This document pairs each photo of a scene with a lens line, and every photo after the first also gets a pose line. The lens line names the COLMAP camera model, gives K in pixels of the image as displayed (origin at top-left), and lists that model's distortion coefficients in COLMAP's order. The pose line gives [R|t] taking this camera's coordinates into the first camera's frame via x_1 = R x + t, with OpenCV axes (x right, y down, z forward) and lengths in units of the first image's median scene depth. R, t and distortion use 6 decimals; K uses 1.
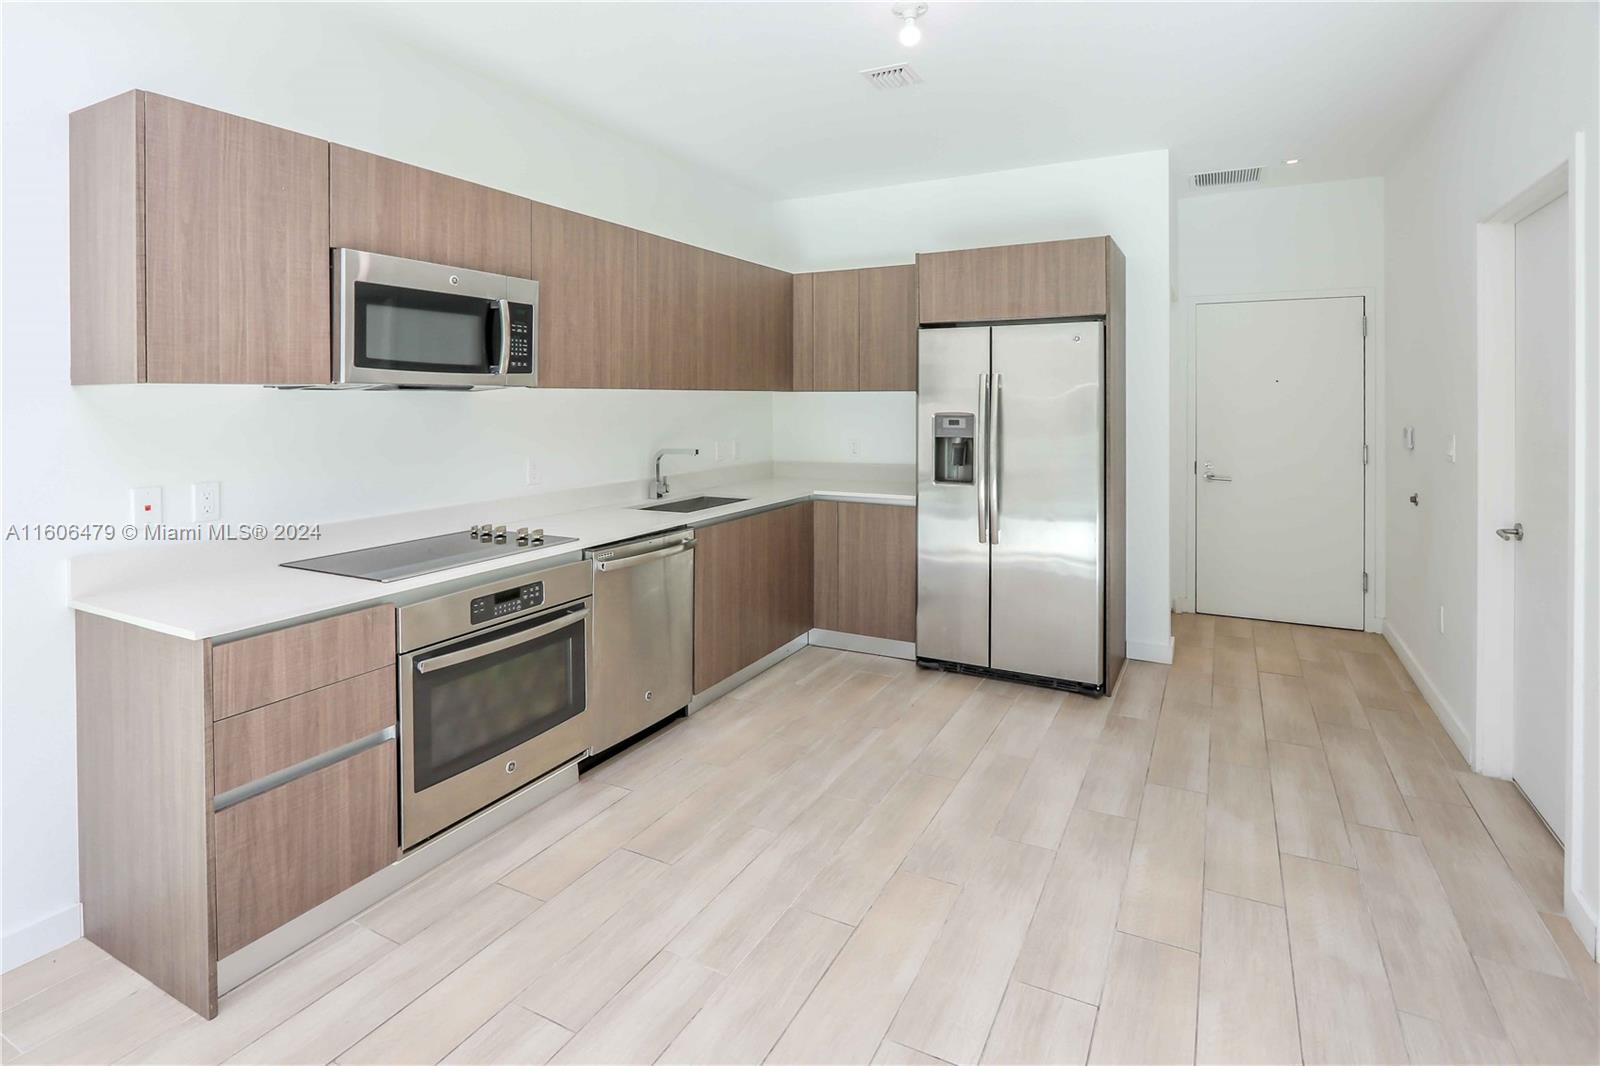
lens RADIAL K [[799.0, 0, 809.6], [0, 799.0, 403.5], [0, 0, 1]] dist [-0.004234, -0.000487]
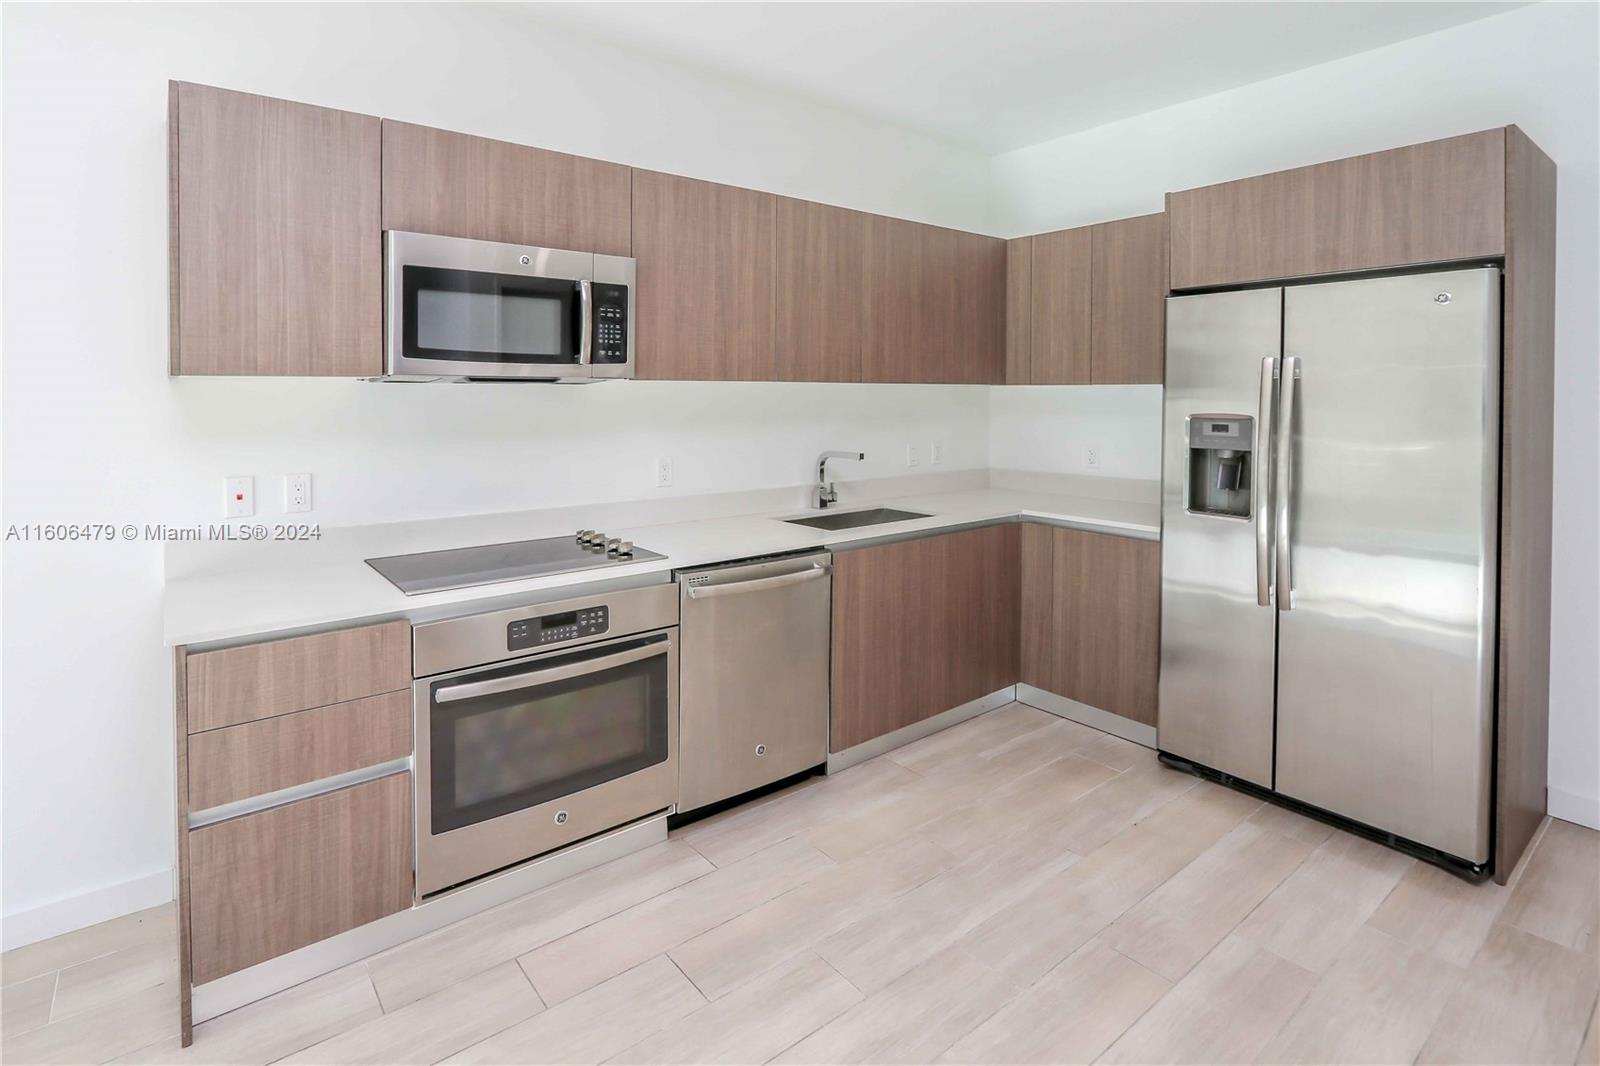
lens RADIAL K [[776.4, 0, 741.1], [0, 776.4, 405.1], [0, 0, 1]] dist [-0.010017, 0.000618]
pose [[0.897082, 0.009556, -0.441760, 0.135984], [-0.005601, 0.999932, 0.010257, -0.001419], [0.441828, -0.006727, 0.897075, 0.273599]]
